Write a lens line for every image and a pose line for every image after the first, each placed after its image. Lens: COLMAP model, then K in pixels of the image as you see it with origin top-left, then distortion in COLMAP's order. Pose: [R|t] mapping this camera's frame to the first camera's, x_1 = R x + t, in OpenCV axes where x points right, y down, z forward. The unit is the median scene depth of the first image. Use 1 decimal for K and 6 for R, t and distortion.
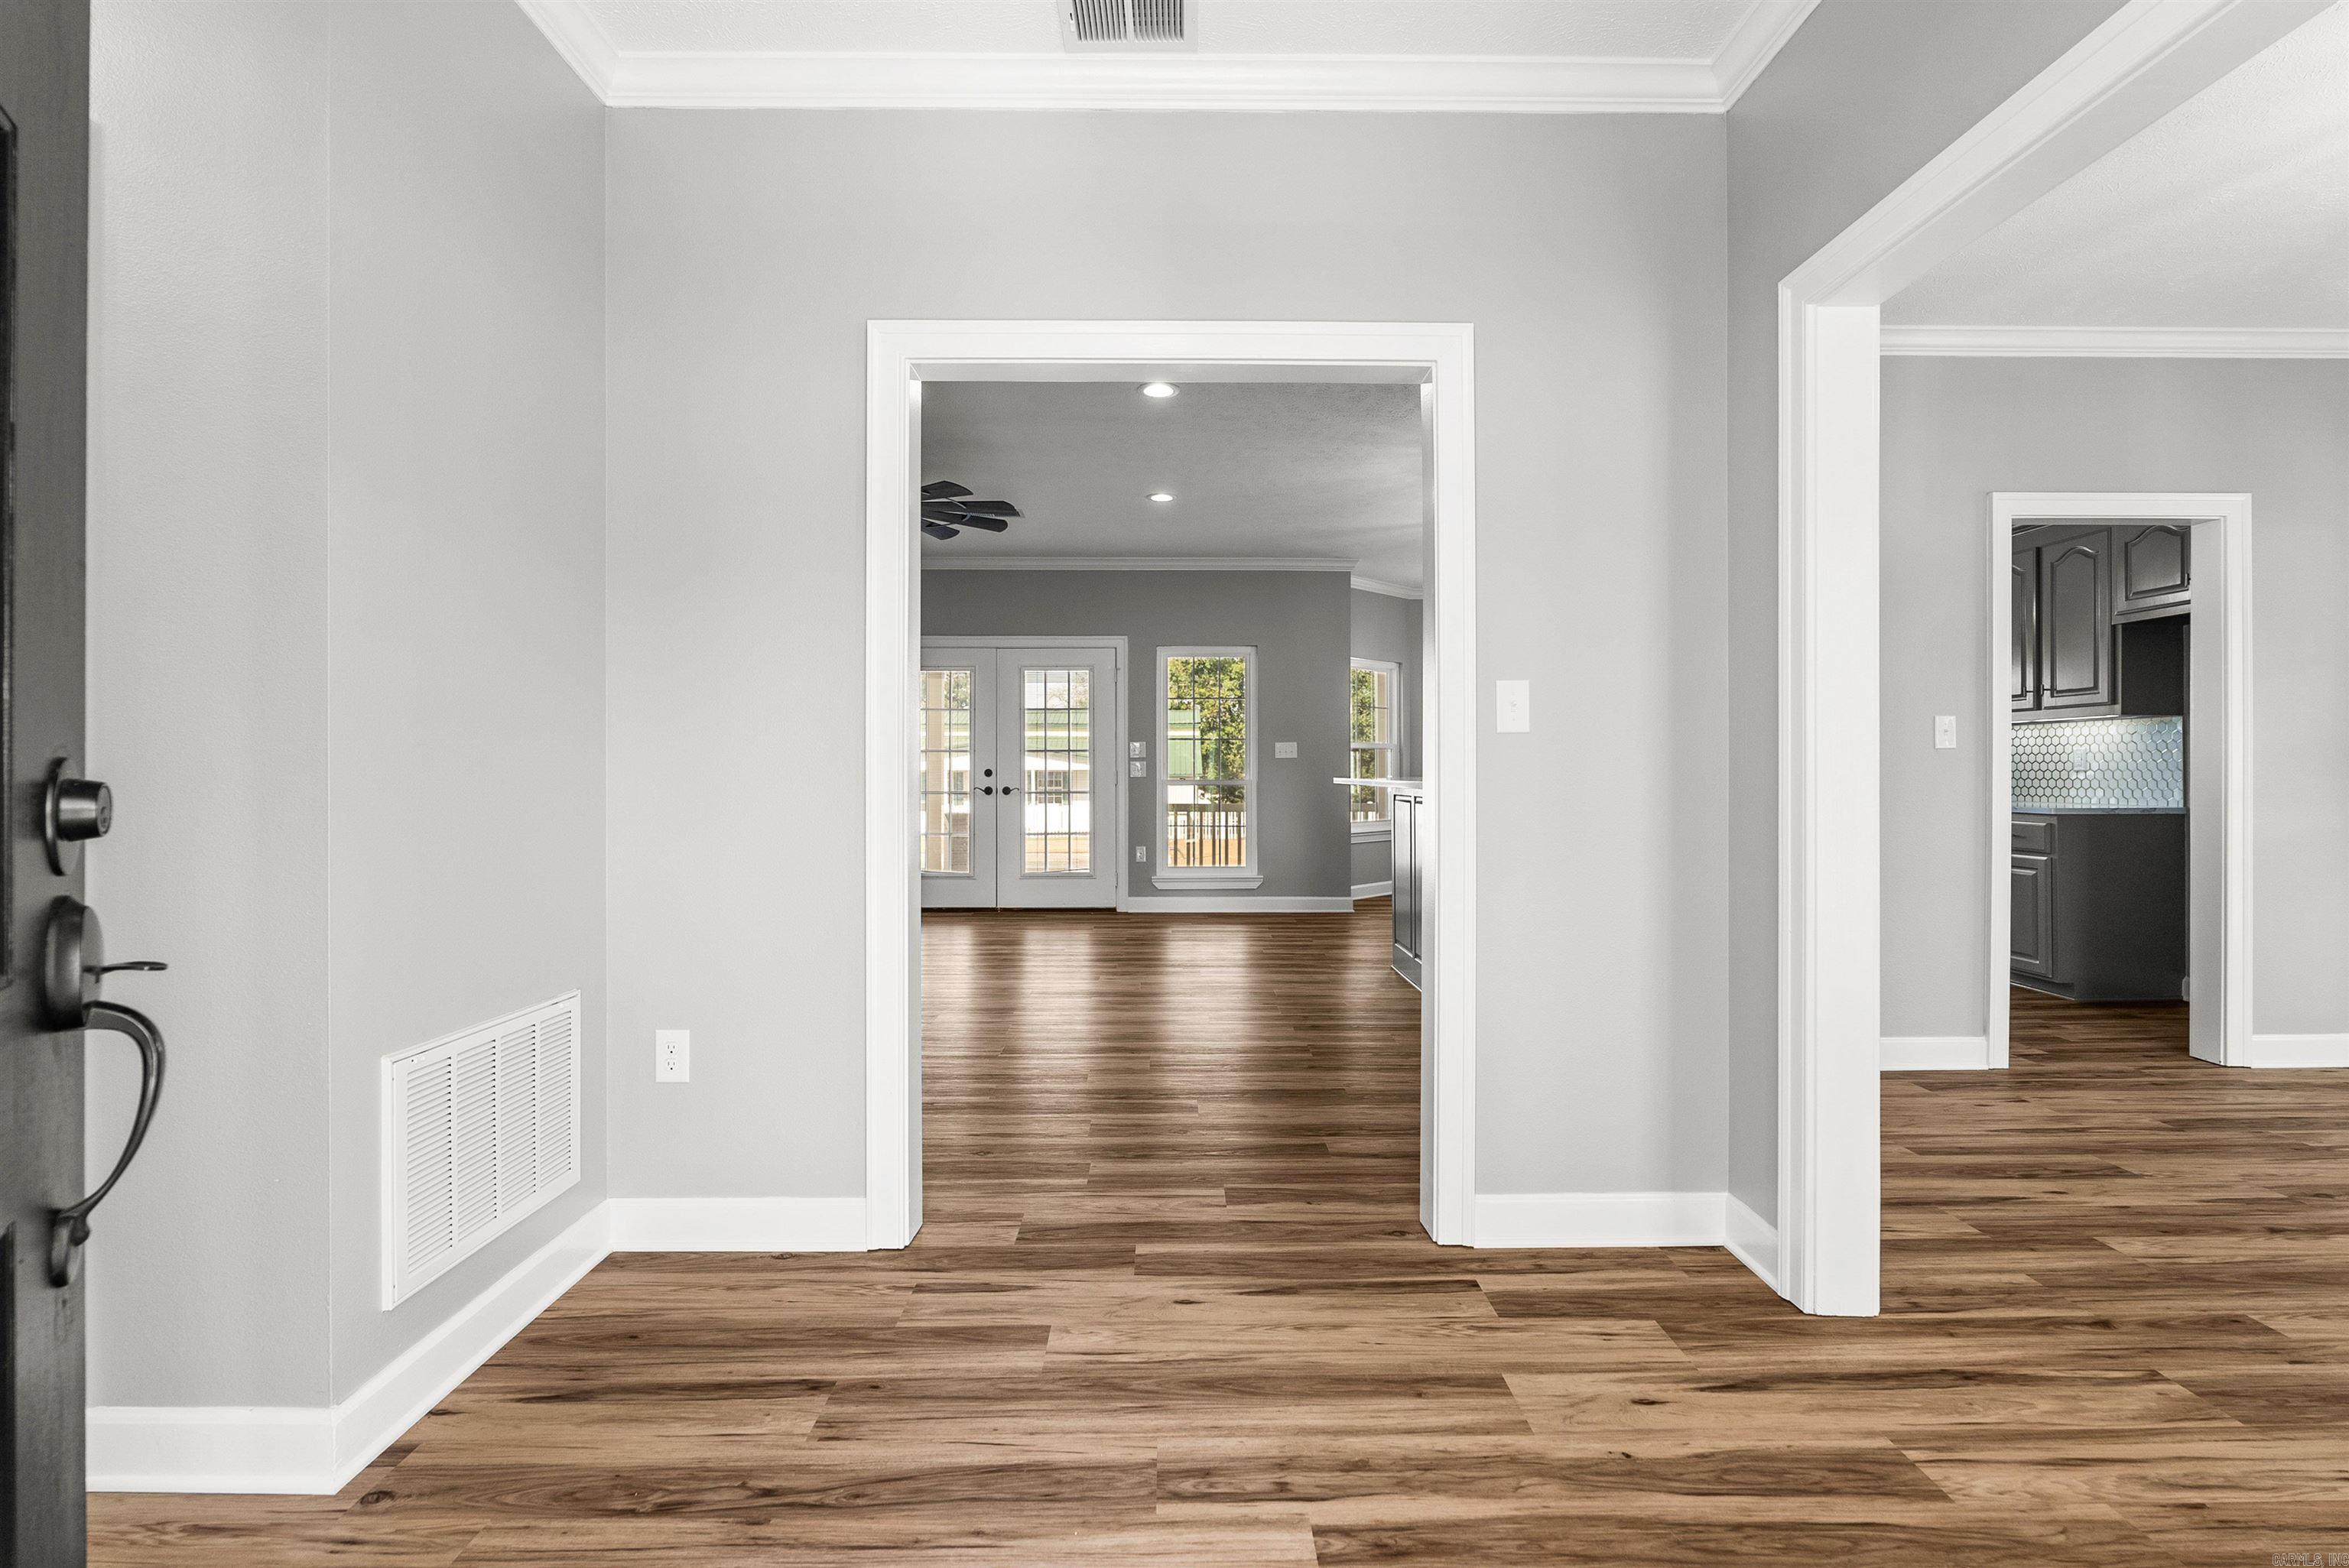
lens RADIAL K [[1069.5, 0, 1179.7], [0, 1069.5, 765.1], [0, 0, 1]] dist [-0.007025, 0.001307]
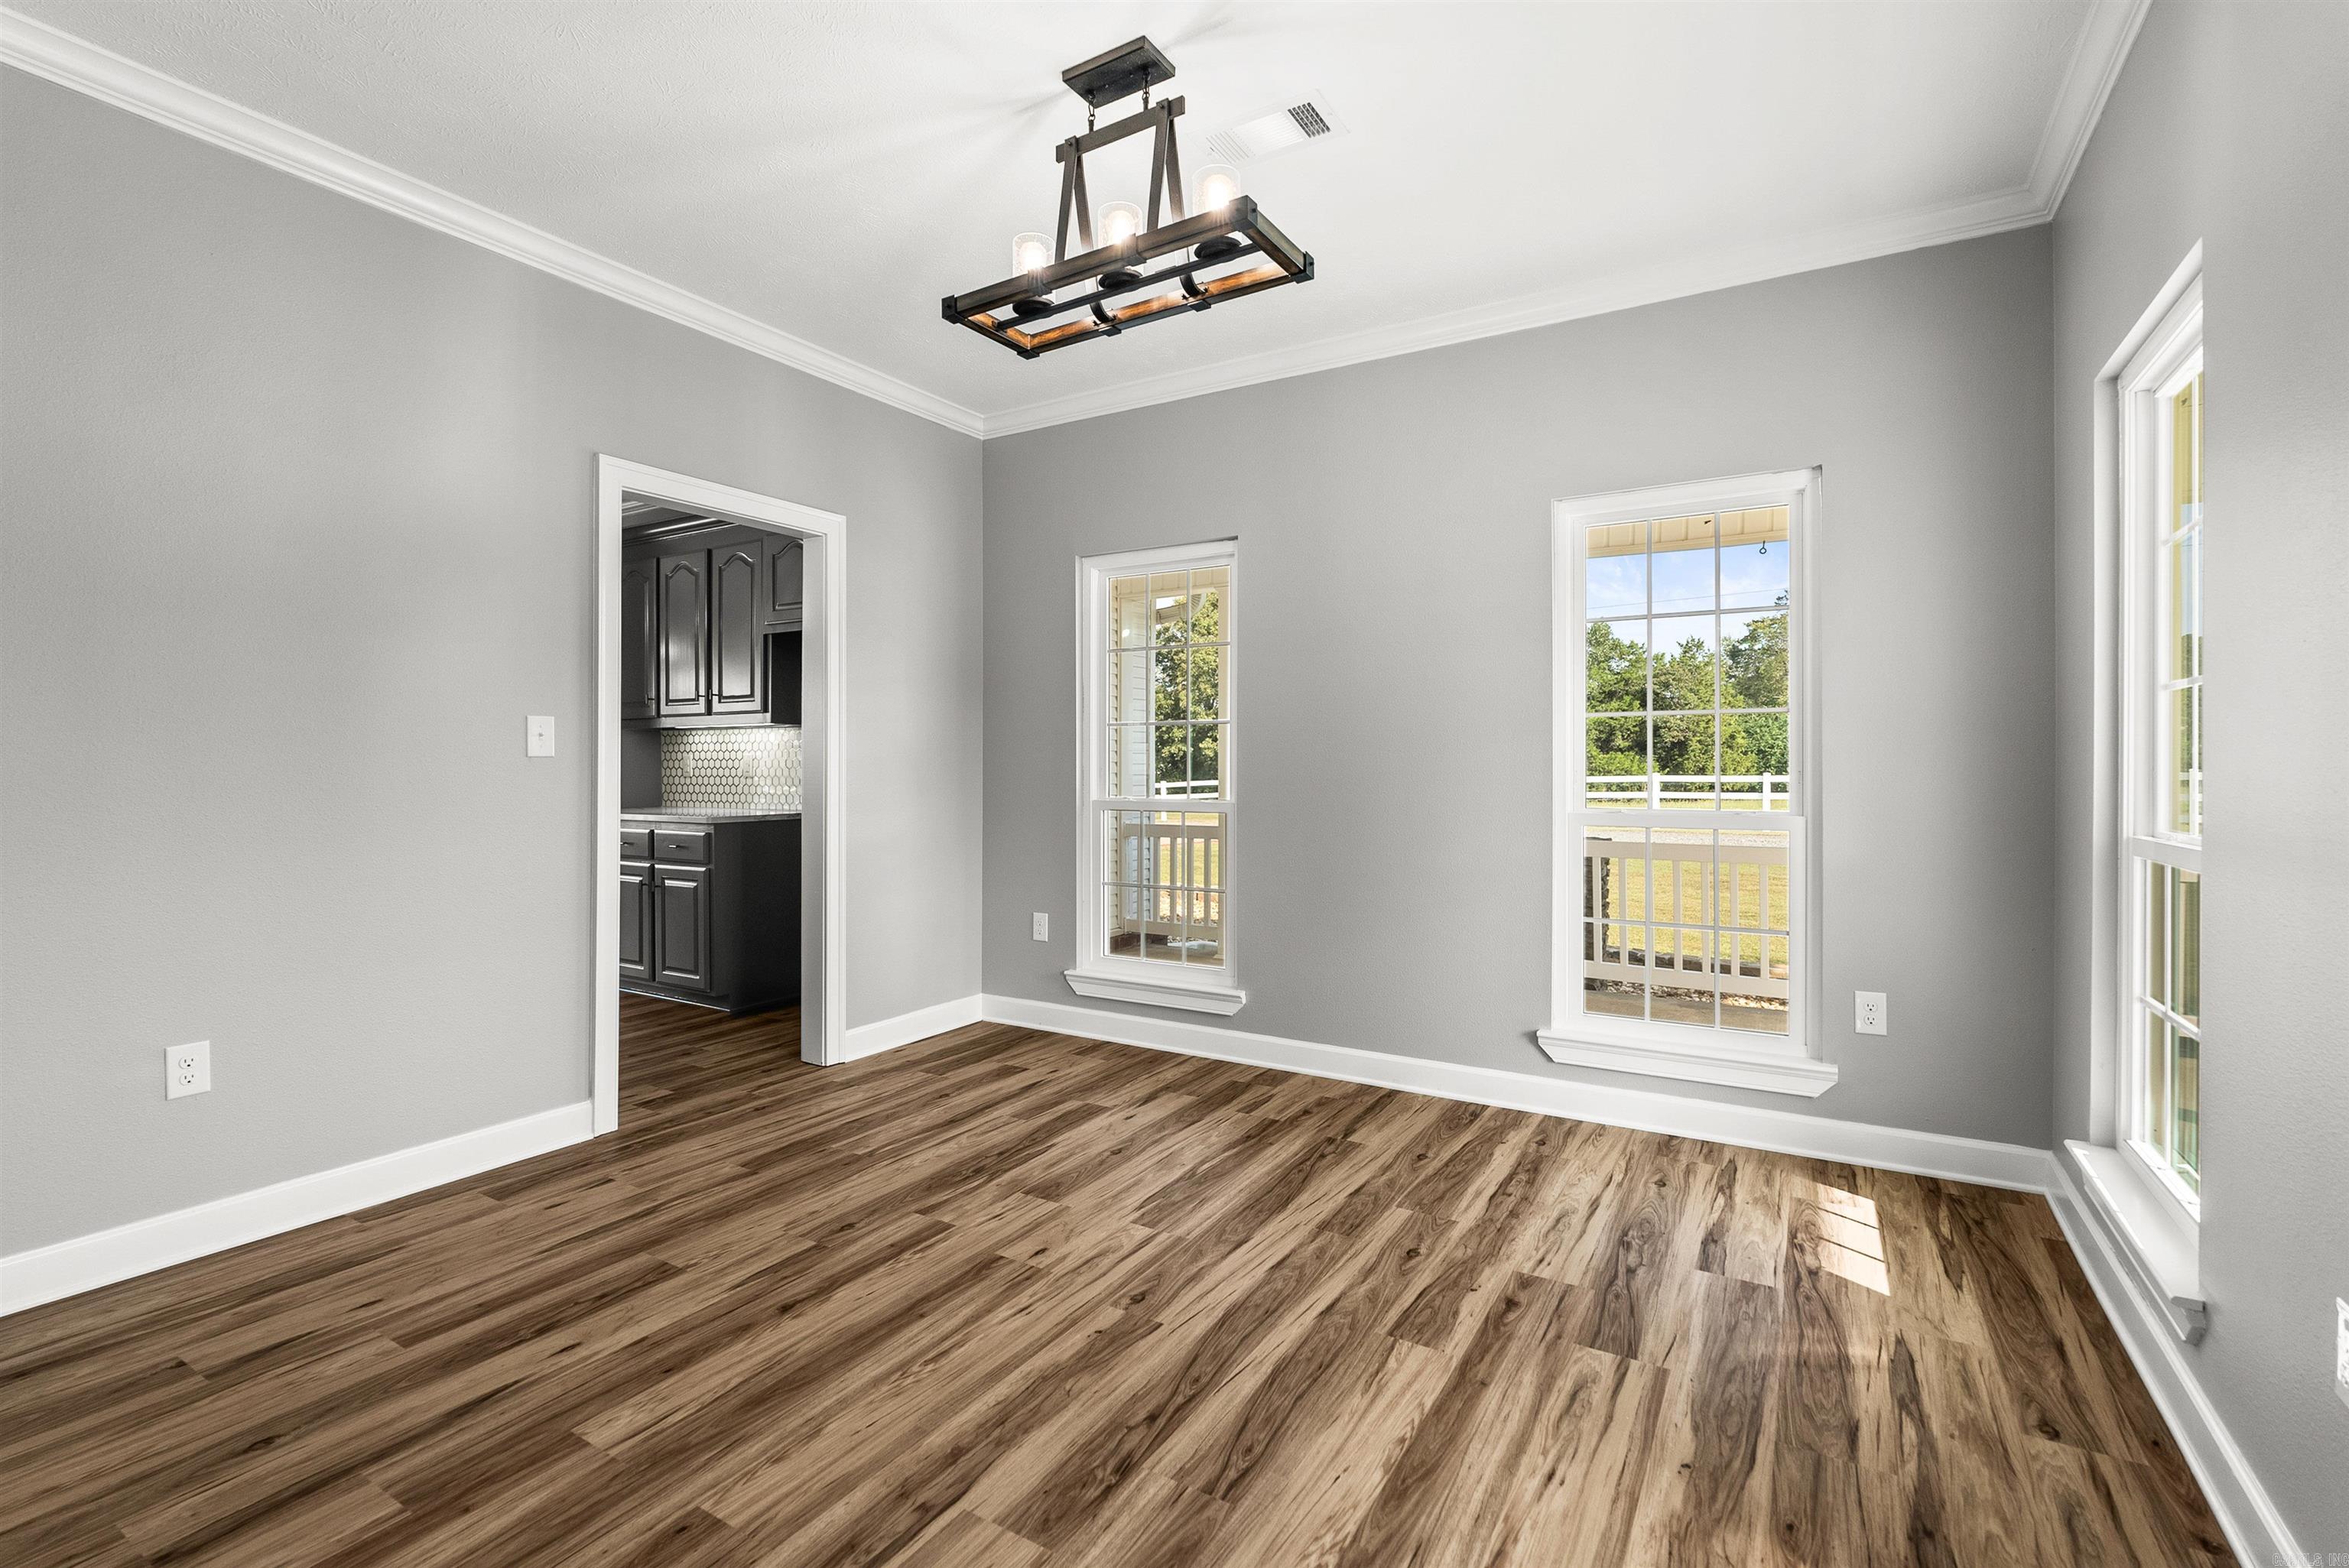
lens RADIAL K [[1069.5, 0, 1179.7], [0, 1069.5, 765.1], [0, 0, 1]] dist [-0.007025, 0.001307]
pose [[0.530325, 0.001531, 0.847793, 0.292525], [-0.003074, 0.999995, 0.000116, -0.010758], [-0.847789, -0.002668, 0.530327, 0.163088]]
